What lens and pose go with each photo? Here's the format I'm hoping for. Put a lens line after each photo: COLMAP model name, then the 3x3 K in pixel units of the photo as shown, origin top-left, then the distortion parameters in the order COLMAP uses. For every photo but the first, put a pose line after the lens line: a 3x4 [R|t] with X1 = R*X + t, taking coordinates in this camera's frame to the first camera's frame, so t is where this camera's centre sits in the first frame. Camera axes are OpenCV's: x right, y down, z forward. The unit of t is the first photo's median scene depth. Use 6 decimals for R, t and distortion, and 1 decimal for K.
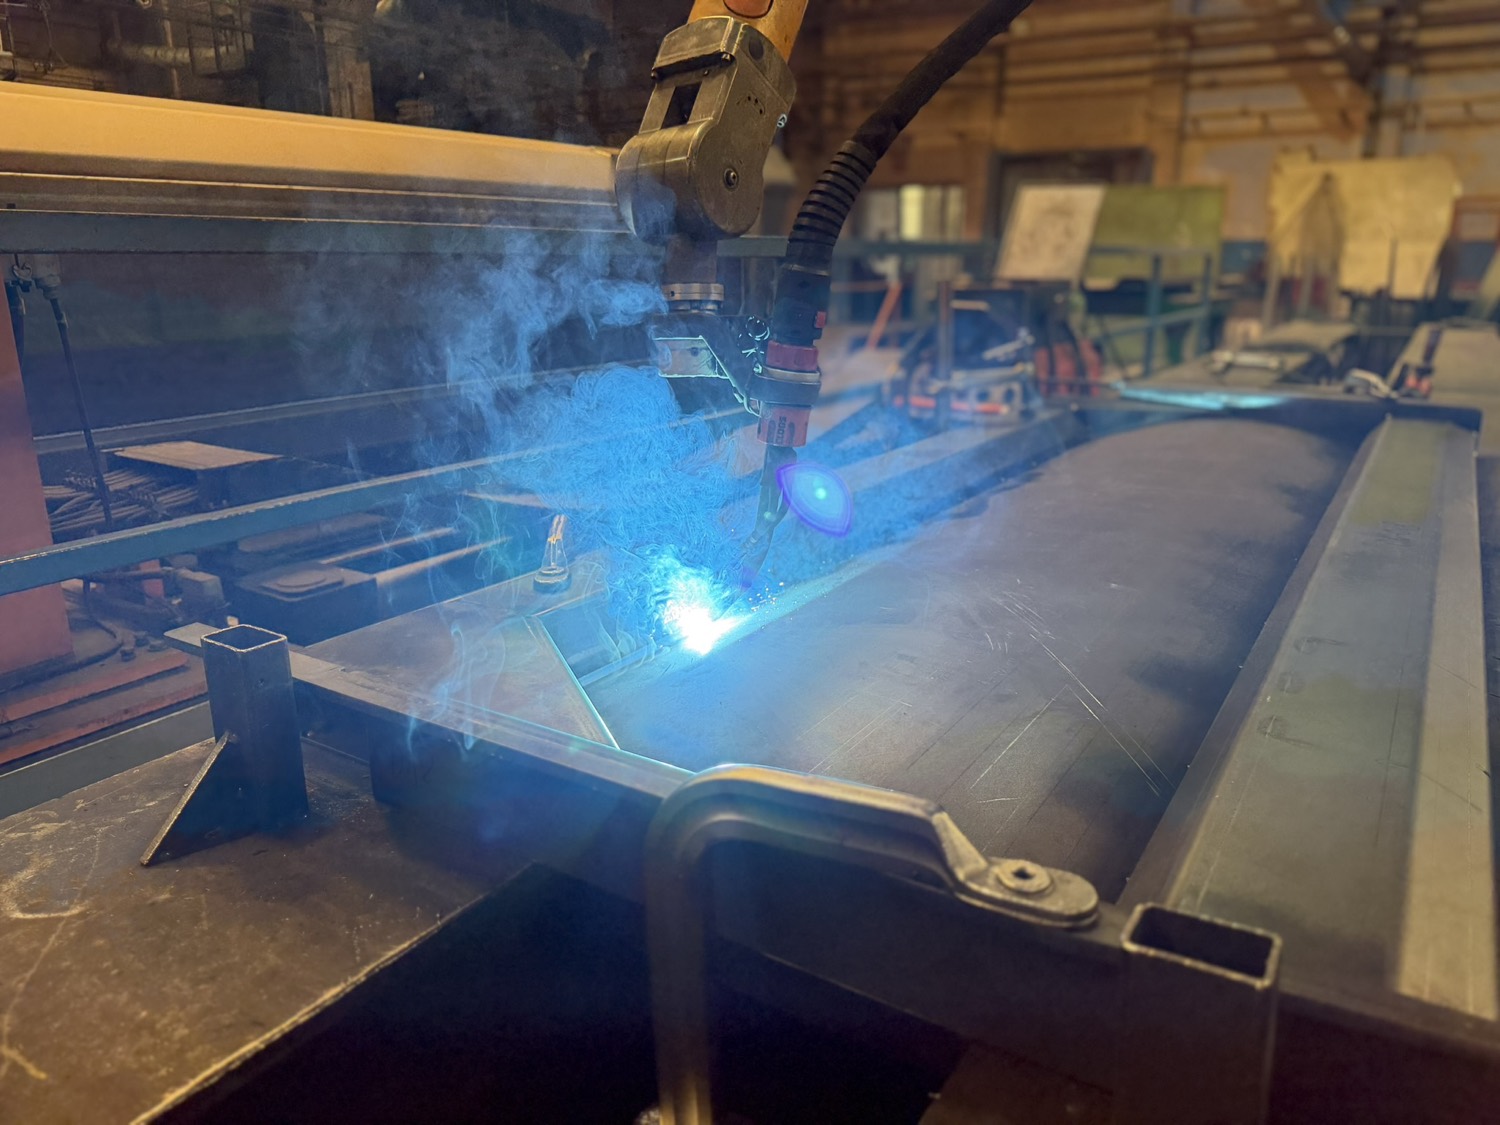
lens RADIAL K [[1067.2, 0, 752.4], [0, 1067.2, 564.6], [0, 0, 1]] dist [0.007394, -0.027924]
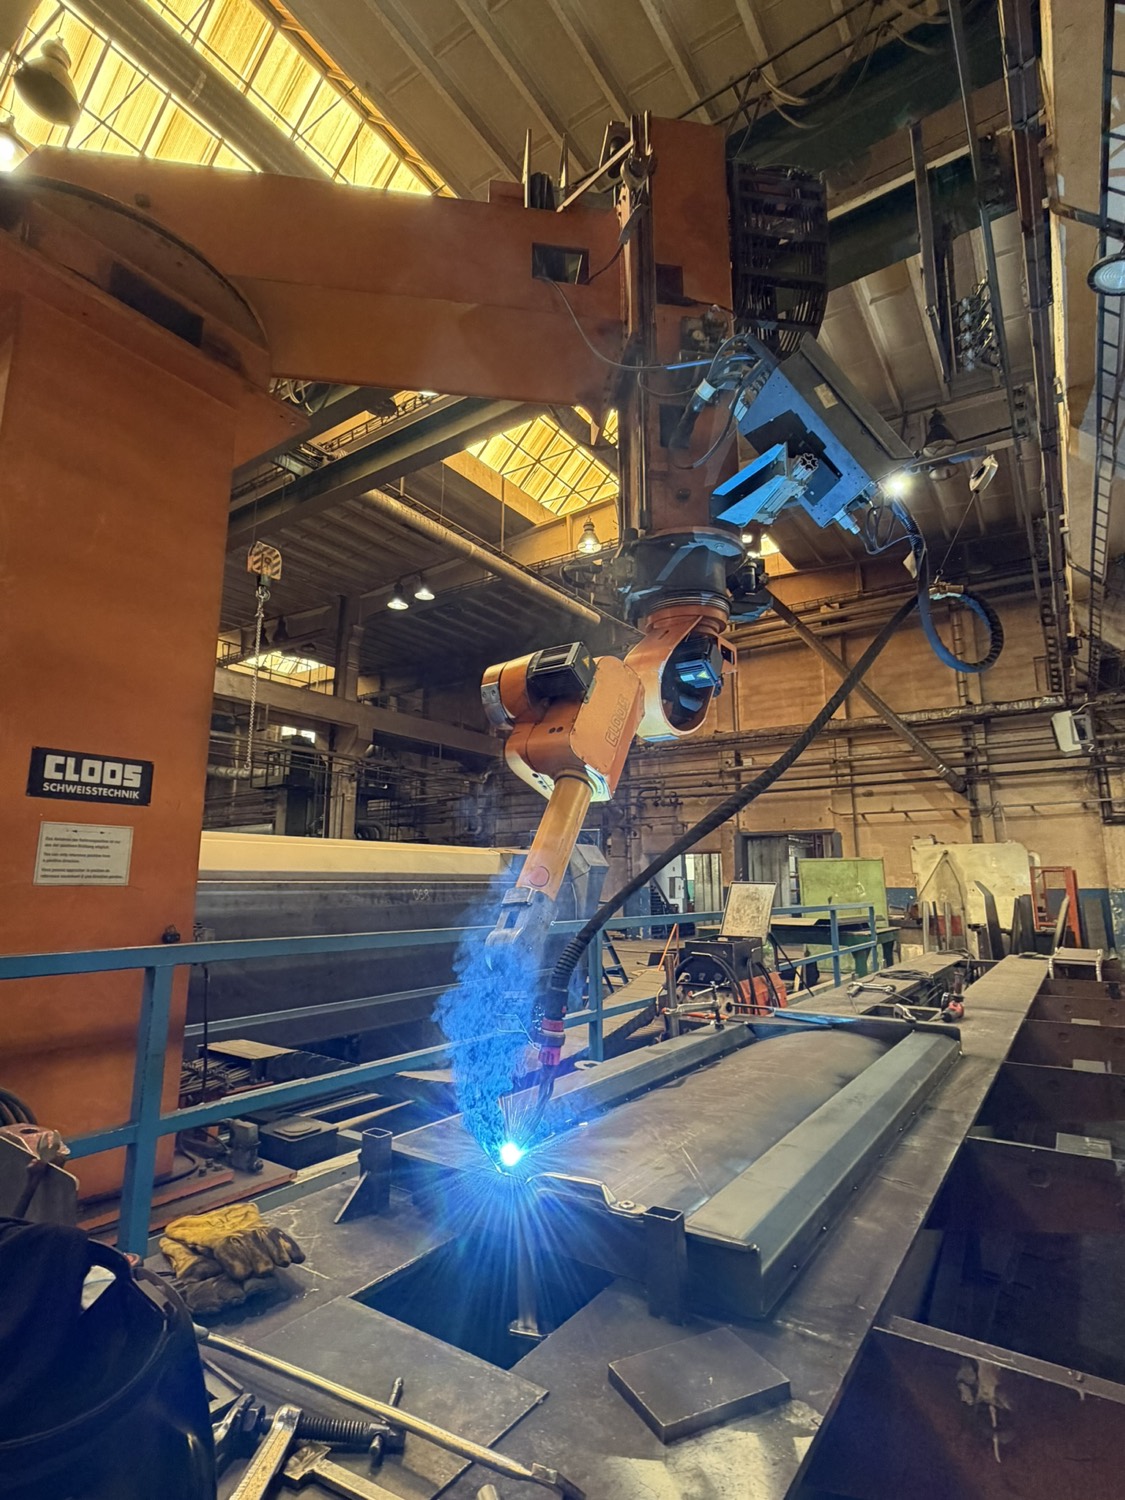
lens RADIAL K [[741.1, 0, 570.9], [0, 741.1, 747.6], [0, 0, 1]] dist [0.005557, -0.007273]
pose [[0.999613, -0.003260, -0.027622, 0.013146], [-0.009566, 0.892226, -0.451487, 0.000922], [0.026116, 0.451577, 0.891850, -0.081746]]
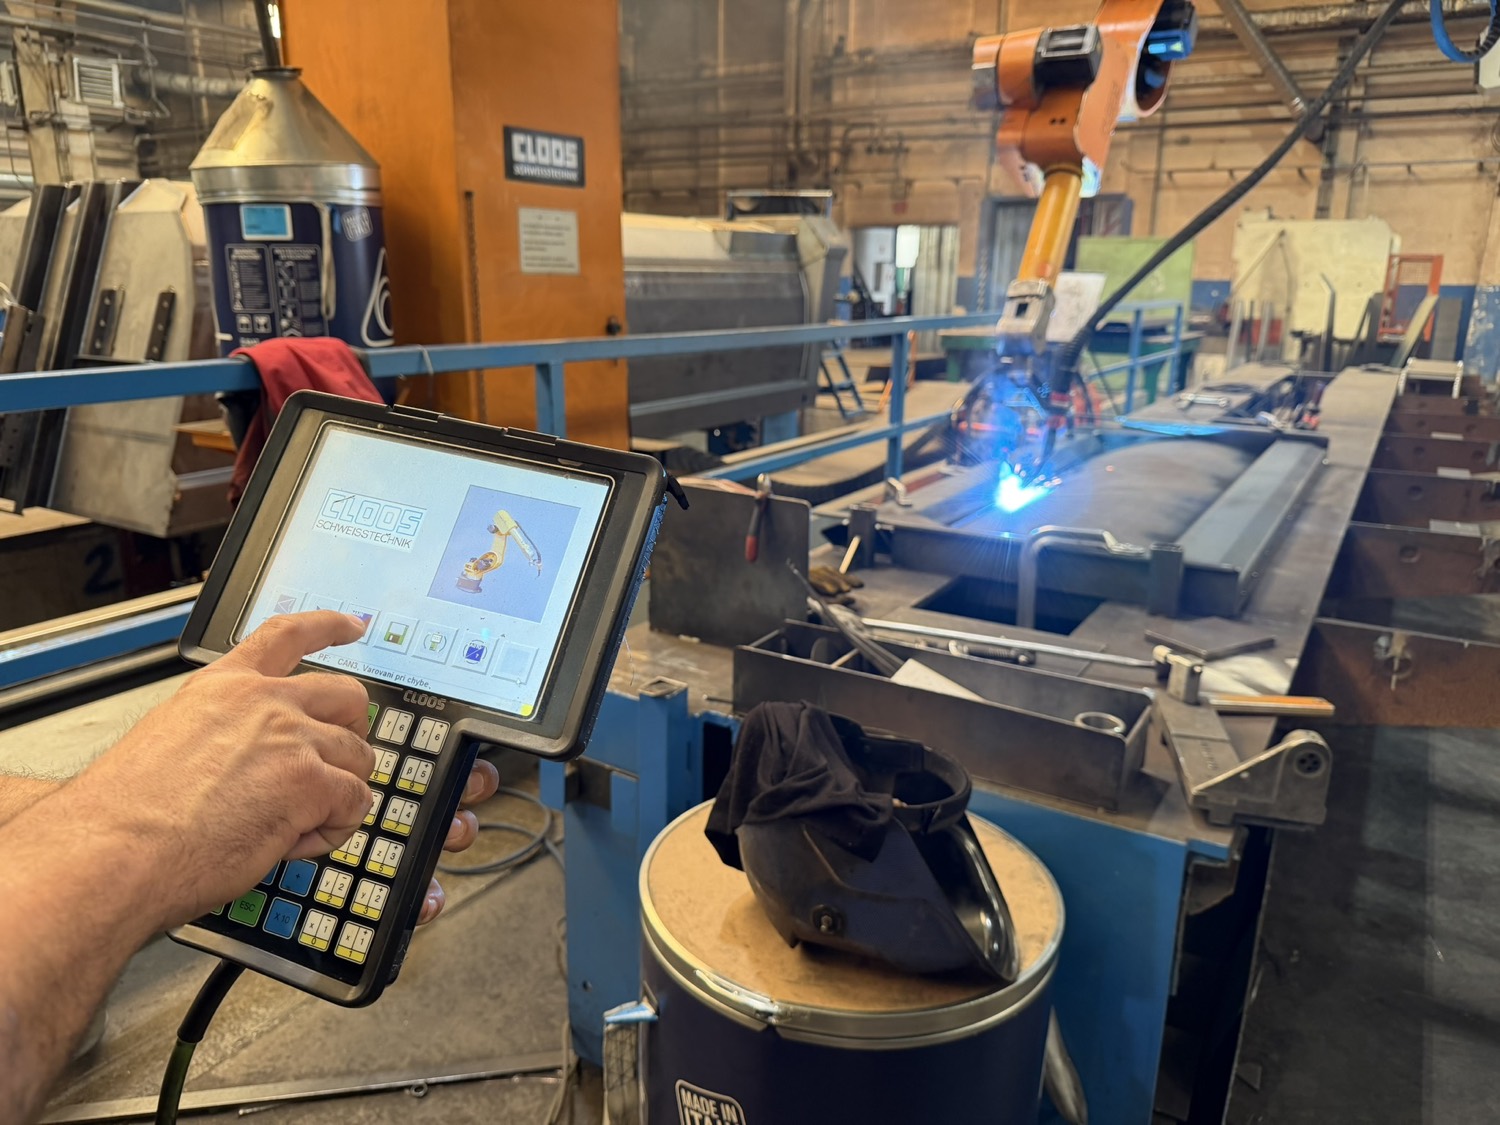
lens RADIAL K [[1067.2, 0, 753.5], [0, 1067.2, 564.2], [0, 0, 1]] dist [0.007394, -0.027924]
pose [[0.999742, 0.007408, 0.021482, -0.064143], [-0.007062, 0.999845, -0.016134, 0.020980], [-0.021598, 0.015978, 0.999639, -0.157051]]
